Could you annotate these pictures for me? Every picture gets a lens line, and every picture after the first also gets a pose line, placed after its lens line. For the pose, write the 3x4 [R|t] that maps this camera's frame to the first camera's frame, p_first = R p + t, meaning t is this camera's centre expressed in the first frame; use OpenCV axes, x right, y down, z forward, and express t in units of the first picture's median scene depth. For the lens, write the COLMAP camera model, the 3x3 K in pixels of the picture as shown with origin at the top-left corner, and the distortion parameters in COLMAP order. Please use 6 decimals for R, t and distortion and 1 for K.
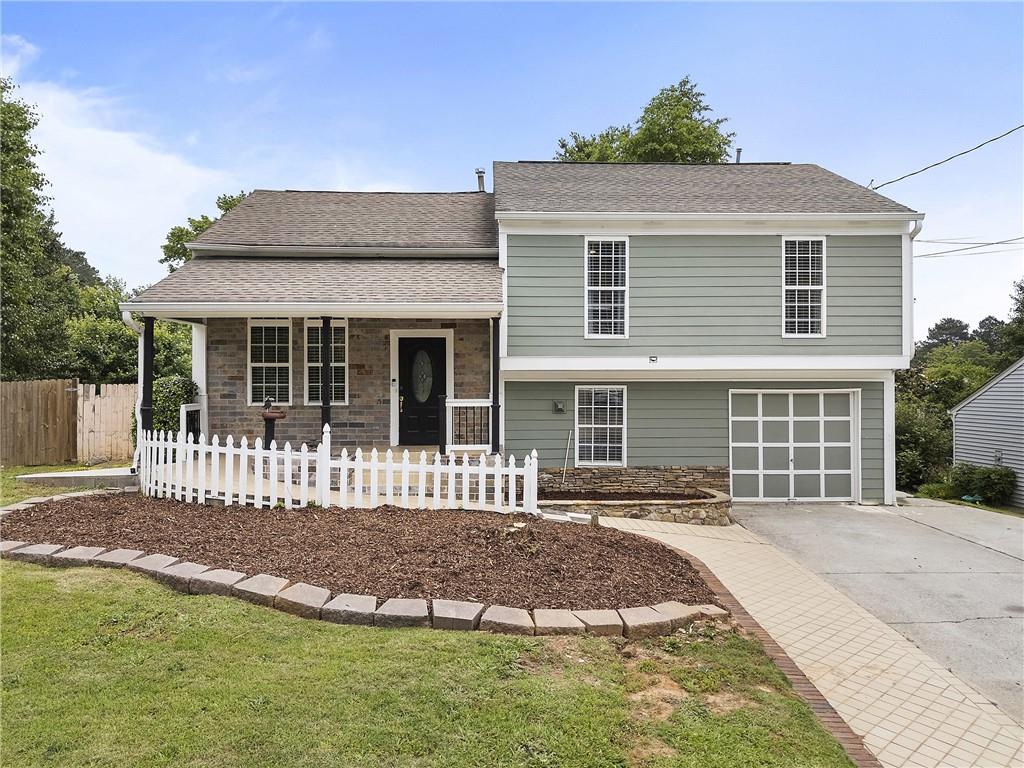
lens RADIAL K [[754.7, 0, 512.0], [0, 754.7, 384.0], [0, 0, 1]] dist [0.053869, -0.000586]
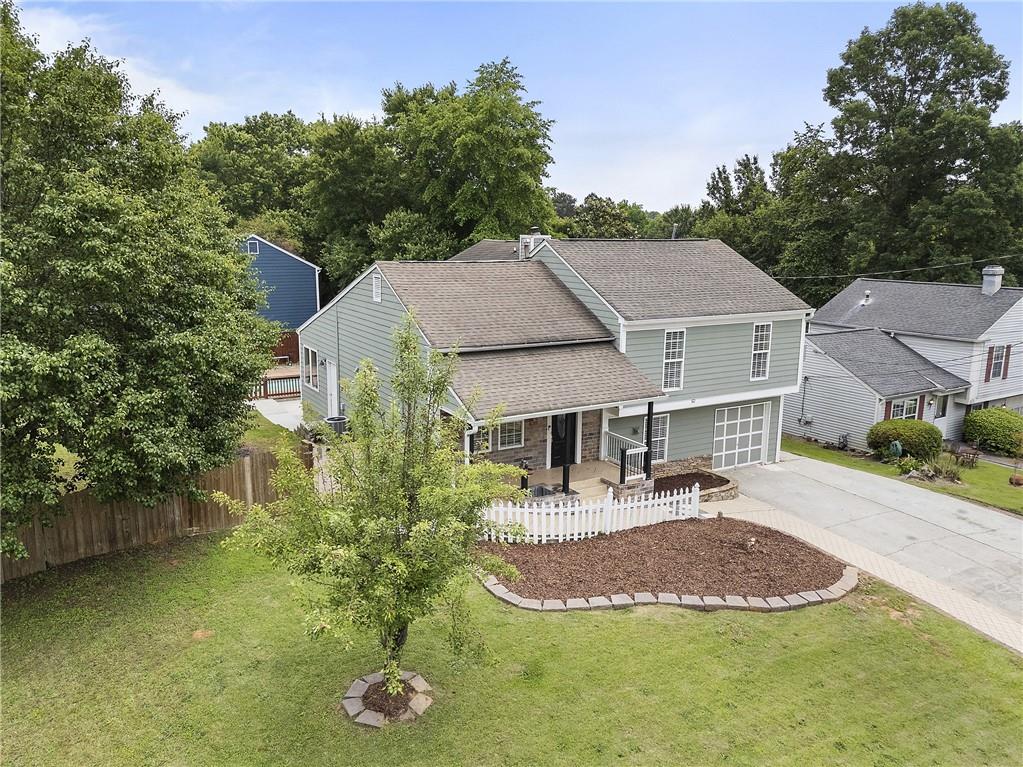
lens RADIAL K [[754.0, 0, 511.5], [0, 754.0, 383.5], [0, 0, 1]] dist [0.053869, -0.000586]
pose [[0.886542, -0.077591, 0.456095, -0.895659], [-0.011751, 0.981742, 0.189855, -0.369851], [-0.462498, -0.173674, 0.869444, -0.244597]]
